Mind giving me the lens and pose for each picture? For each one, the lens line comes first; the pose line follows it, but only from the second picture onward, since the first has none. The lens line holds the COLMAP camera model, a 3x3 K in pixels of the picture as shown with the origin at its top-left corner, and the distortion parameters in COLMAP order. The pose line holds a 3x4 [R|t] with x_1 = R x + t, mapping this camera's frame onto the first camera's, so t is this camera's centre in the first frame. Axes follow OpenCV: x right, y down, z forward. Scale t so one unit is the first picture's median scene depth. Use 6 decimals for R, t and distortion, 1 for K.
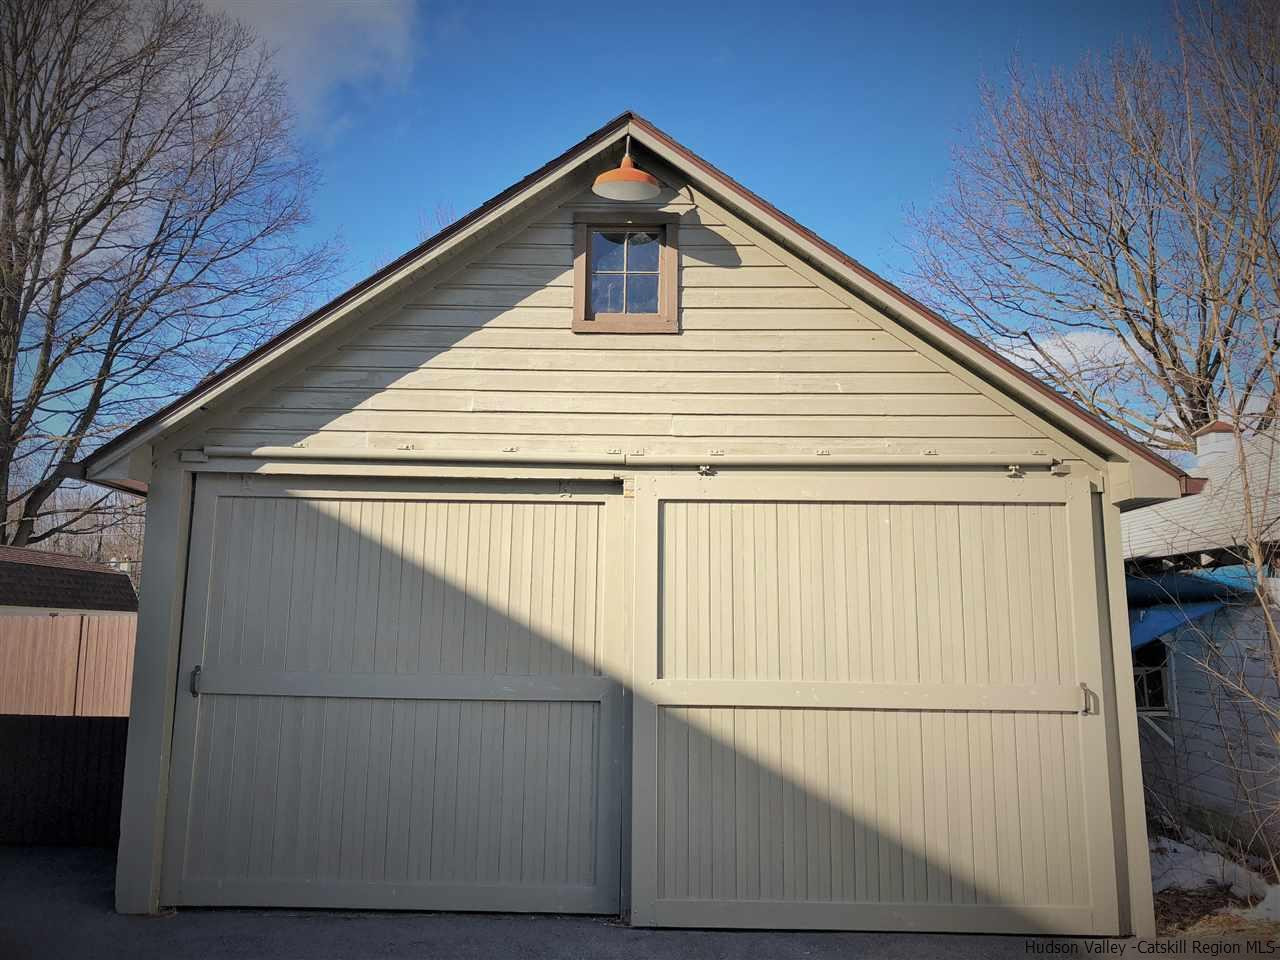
lens RADIAL K [[1066.2, 0, 639.6], [0, 1066.2, 479.7], [0, 0, 1]] dist [0.052714, -0.011728]
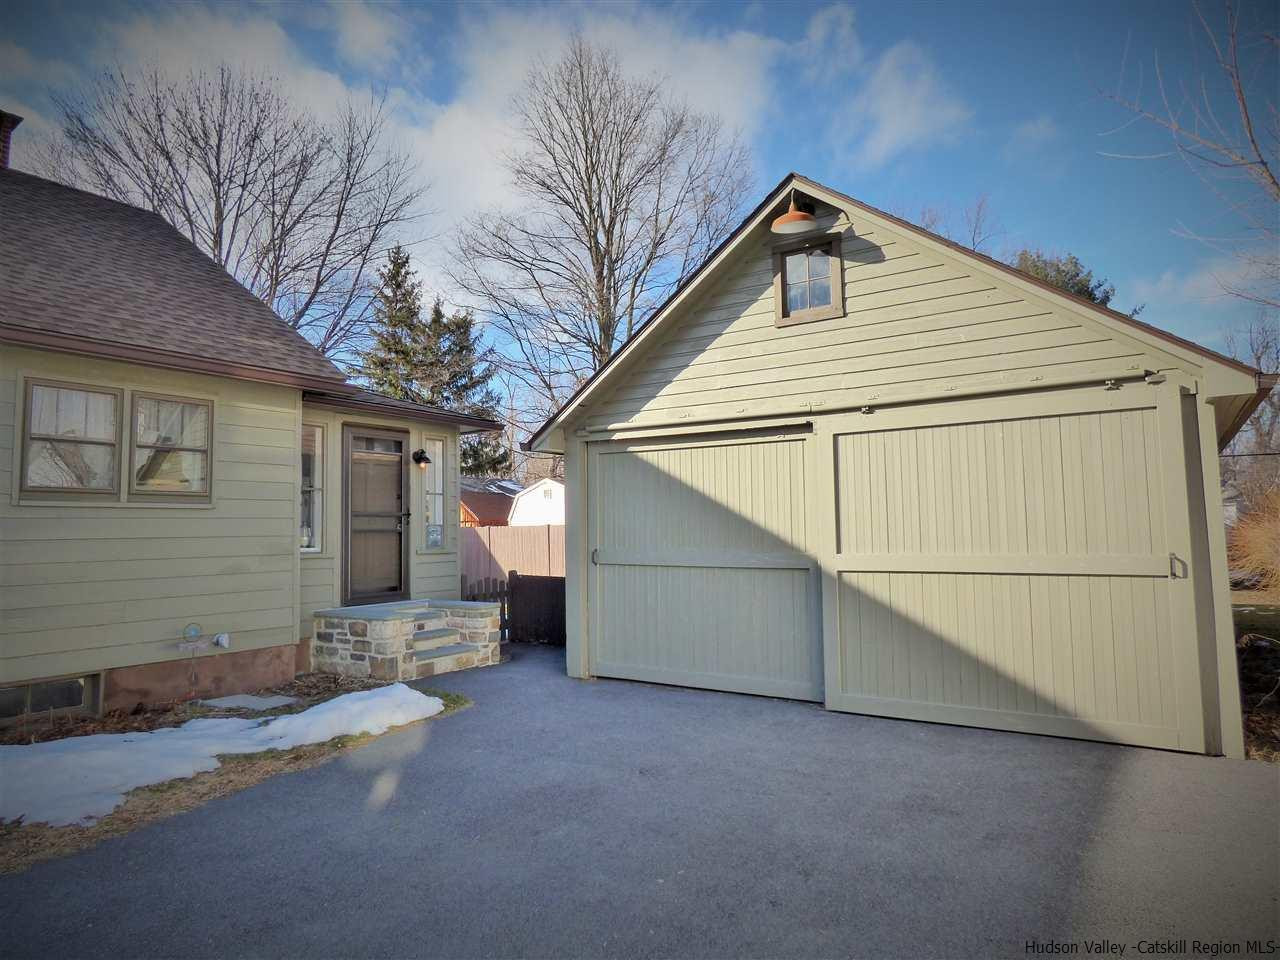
lens RADIAL K [[796.7, 0, 640.3], [0, 796.7, 477.3], [0, 0, 1]] dist [-0.003394, 0.003674]
pose [[0.841725, -0.062093, -0.536323, 0.372000], [0.106951, 0.992856, 0.052905, -0.008647], [0.529207, -0.101892, 0.842353, -0.071429]]
